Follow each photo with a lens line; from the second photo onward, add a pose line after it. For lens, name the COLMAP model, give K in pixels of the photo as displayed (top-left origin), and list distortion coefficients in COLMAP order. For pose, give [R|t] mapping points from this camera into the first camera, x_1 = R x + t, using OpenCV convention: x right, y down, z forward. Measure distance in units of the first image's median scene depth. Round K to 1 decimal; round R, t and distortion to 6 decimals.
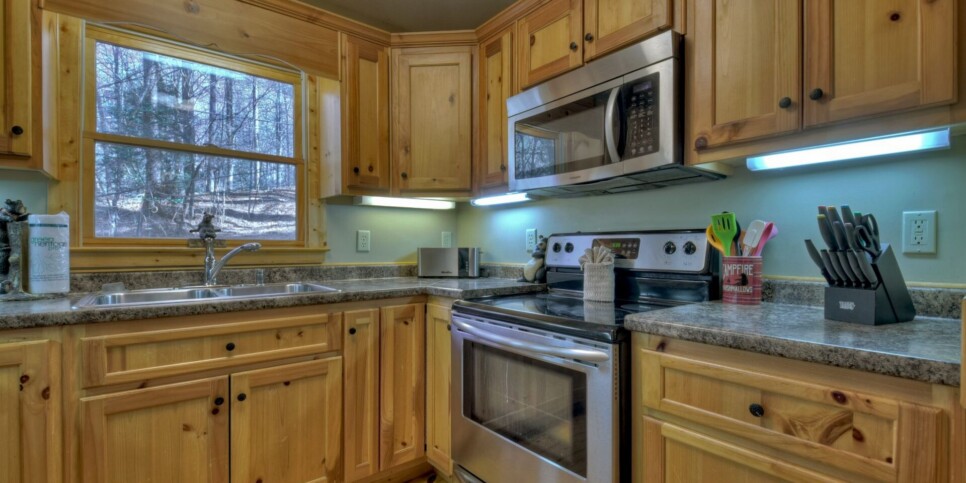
lens RADIAL K [[417.9, 0, 482.7], [0, 417.9, 249.6], [0, 0, 1]] dist [0.020663, -0.024157]
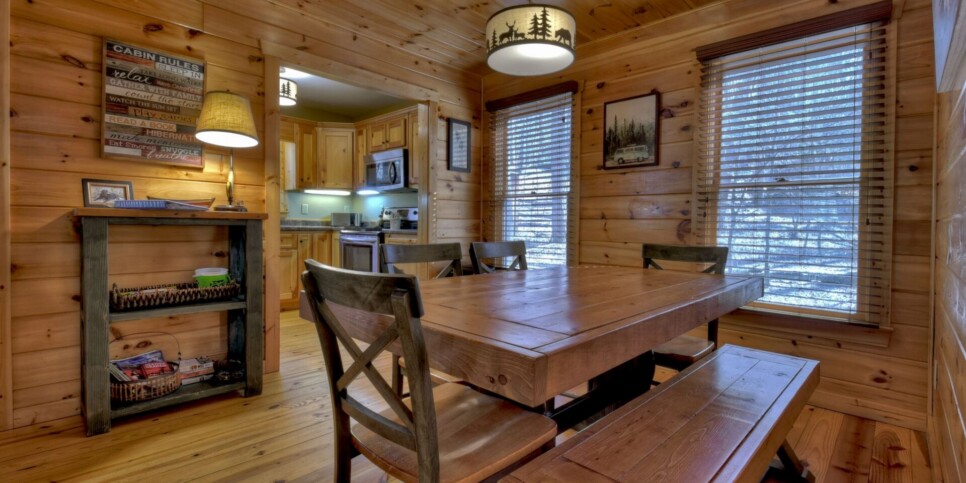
lens RADIAL K [[396.0, 0, 496.5], [0, 396.0, 240.2], [0, 0, 1]] dist [0.000723, 0.000007]
pose [[0.982805, 0.008495, 0.184450, 0.448718], [-0.015325, 0.999247, 0.035636, 0.073819], [-0.184008, -0.037850, 0.982196, -1.715797]]
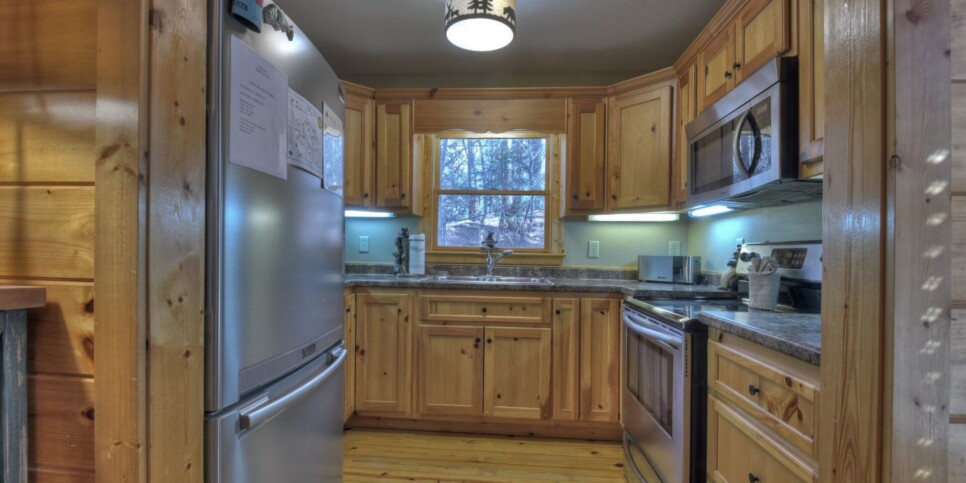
lens RADIAL K [[423.3, 0, 493.2], [0, 423.3, 253.8], [0, 0, 1]] dist [0.021489, -0.024998]
pose [[0.745913, 0.014340, -0.665889, 0.468991], [-0.021044, 0.999776, -0.002043, 0.002901], [0.665711, 0.015536, 0.746048, -0.221180]]
